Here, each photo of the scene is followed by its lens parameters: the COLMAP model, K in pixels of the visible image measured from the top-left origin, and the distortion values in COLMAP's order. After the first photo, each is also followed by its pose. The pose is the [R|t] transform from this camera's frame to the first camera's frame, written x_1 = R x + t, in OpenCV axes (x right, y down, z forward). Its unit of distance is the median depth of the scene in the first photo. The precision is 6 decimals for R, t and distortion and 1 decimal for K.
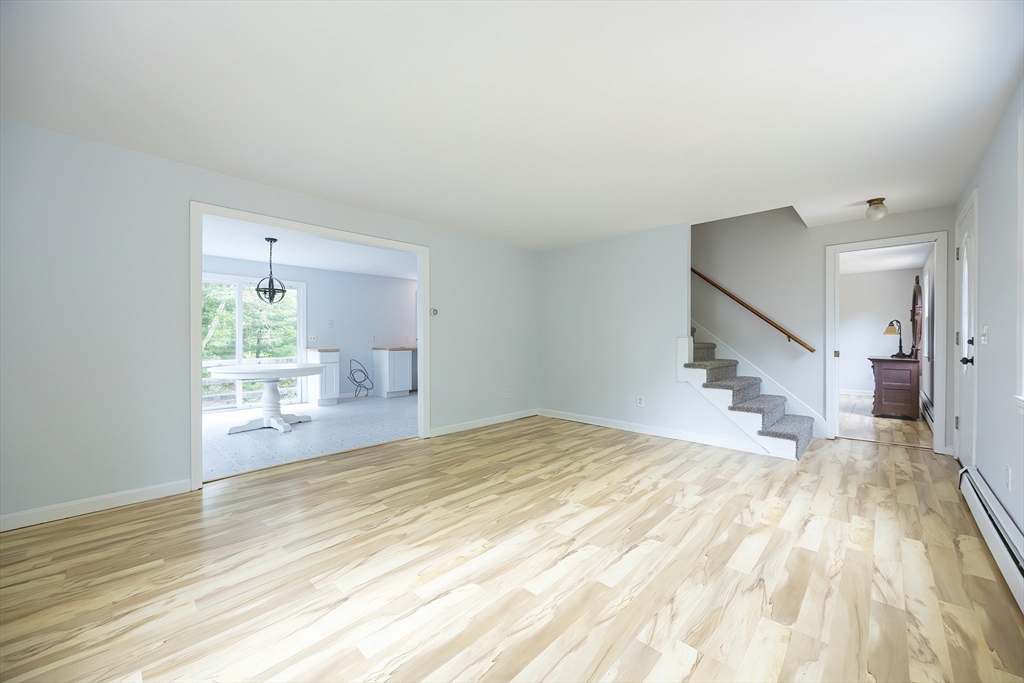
lens RADIAL K [[395.0, 0, 520.2], [0, 395.0, 346.2], [0, 0, 1]] dist [-0.006424, 0.001471]
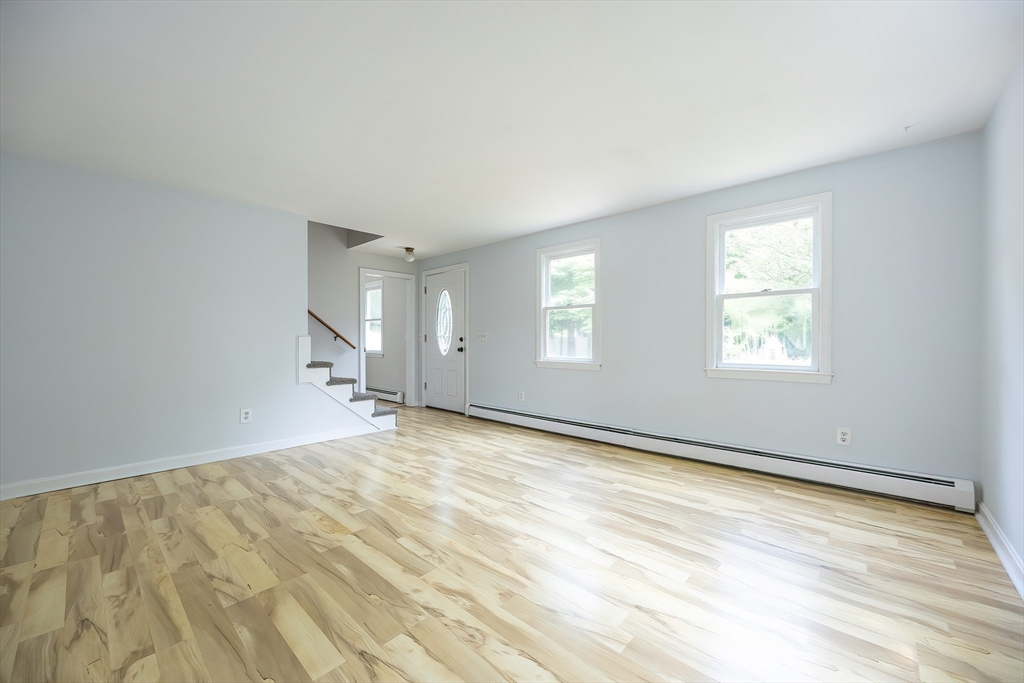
lens RADIAL K [[395.0, 0, 518.3], [0, 395.0, 340.2], [0, 0, 1]] dist [-0.006424, 0.001471]
pose [[-0.023503, 0.001380, 0.999723, -0.734711], [0.020214, 0.999795, -0.000905, -0.001310], [-0.999519, 0.020188, -0.023526, 0.689071]]
